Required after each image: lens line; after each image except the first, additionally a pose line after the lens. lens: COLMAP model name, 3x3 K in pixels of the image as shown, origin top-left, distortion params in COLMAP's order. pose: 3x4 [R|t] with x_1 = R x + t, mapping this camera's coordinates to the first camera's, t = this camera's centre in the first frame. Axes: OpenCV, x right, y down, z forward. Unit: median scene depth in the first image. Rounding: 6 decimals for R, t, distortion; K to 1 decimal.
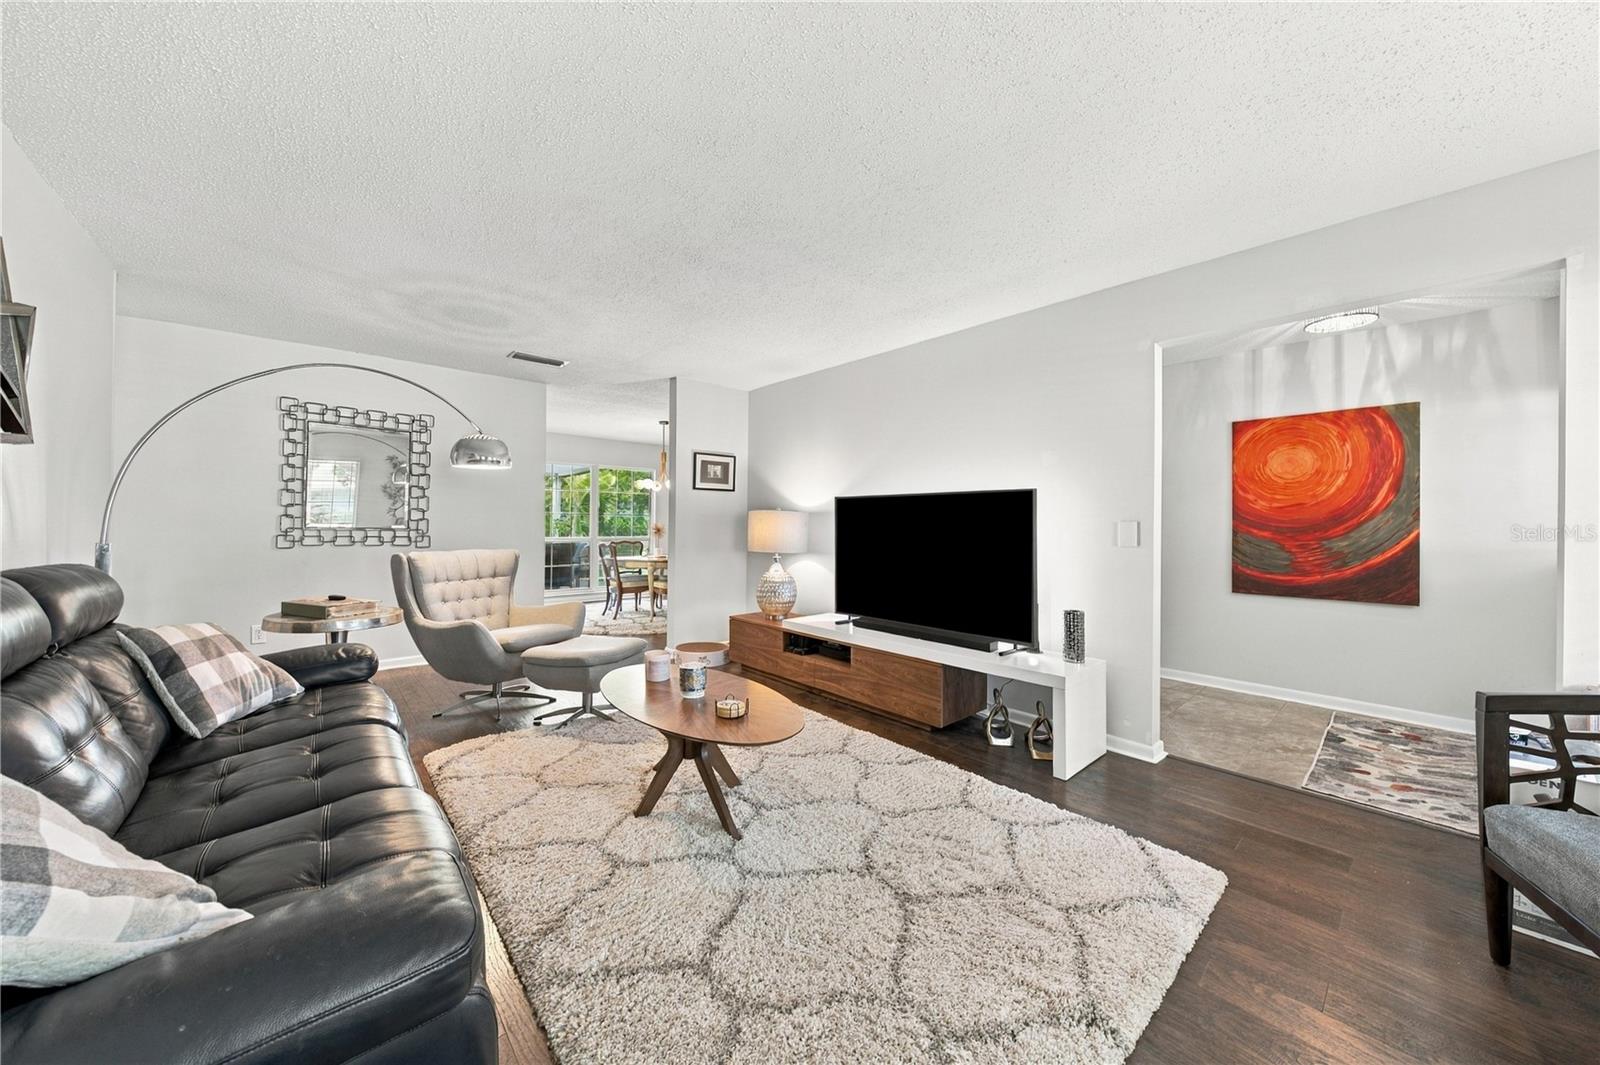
lens RADIAL K [[553.0, 0, 795.0], [0, 553.0, 525.1], [0, 0, 1]] dist [-0.001431, -0.000156]
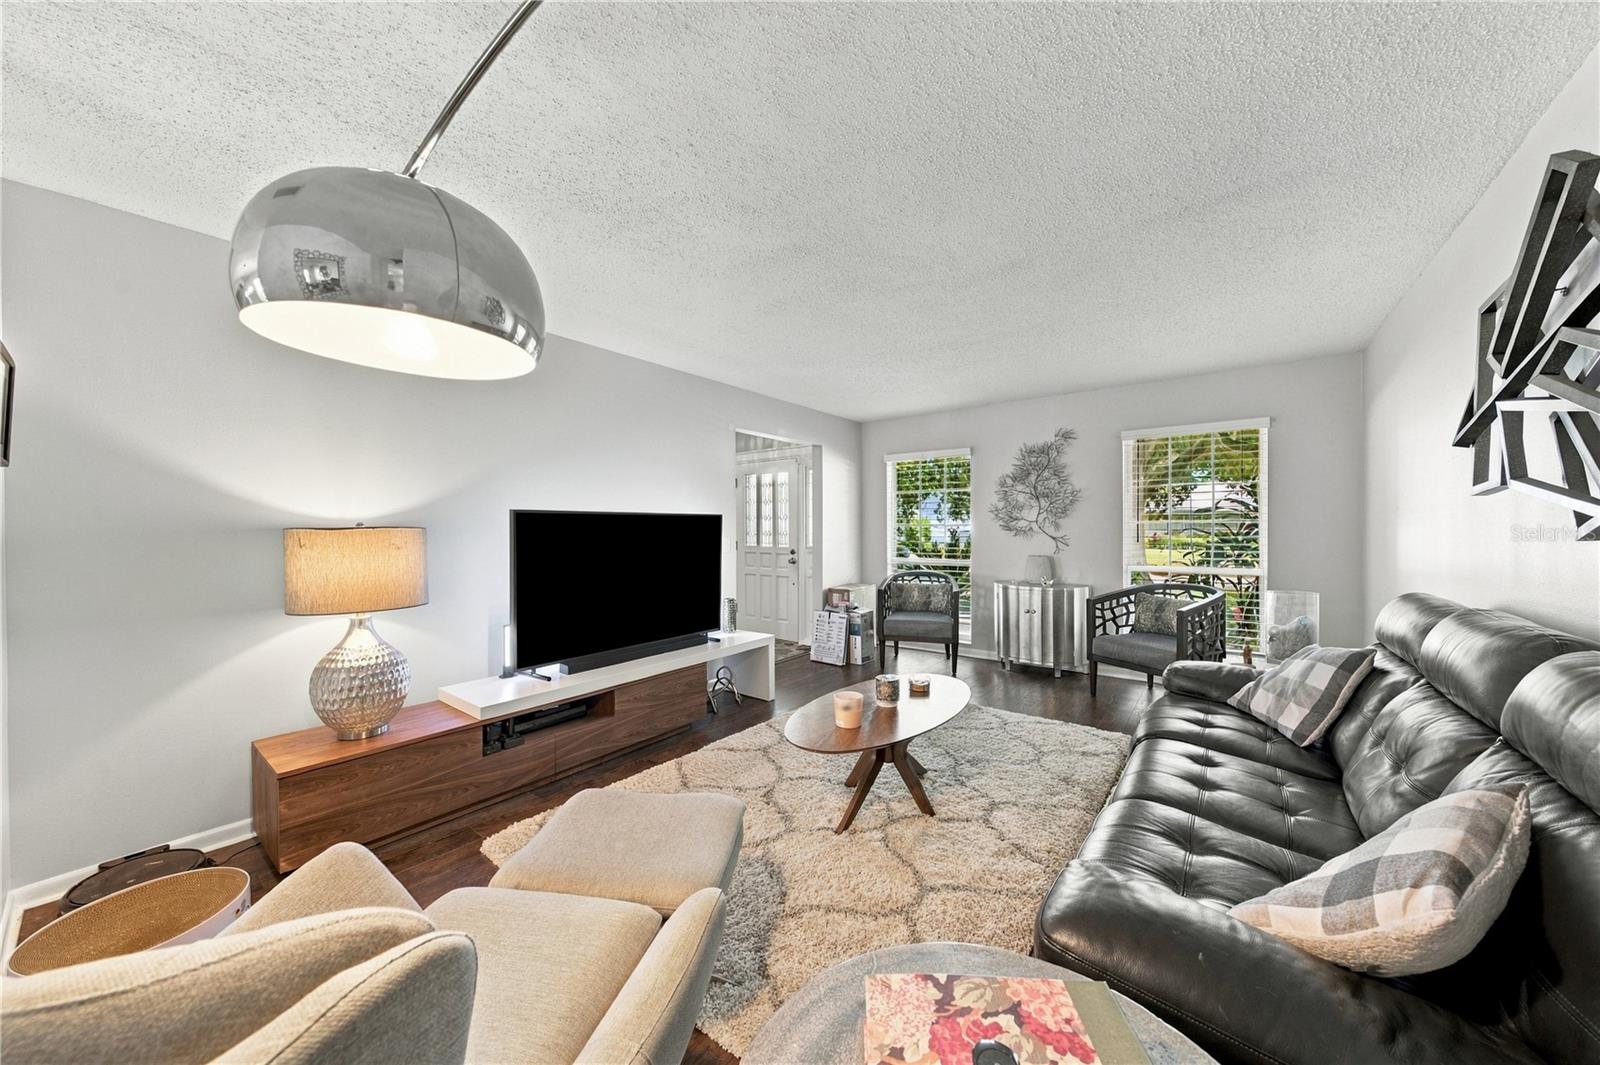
lens RADIAL K [[553.0, 0, 795.0], [0, 553.0, 525.1], [0, 0, 1]] dist [-0.001431, -0.000156]
pose [[-0.191126, 0.003152, 0.981560, -0.920770], [0.004180, 0.999988, -0.002398, -0.035061], [-0.981557, 0.003644, -0.191137, 1.036961]]
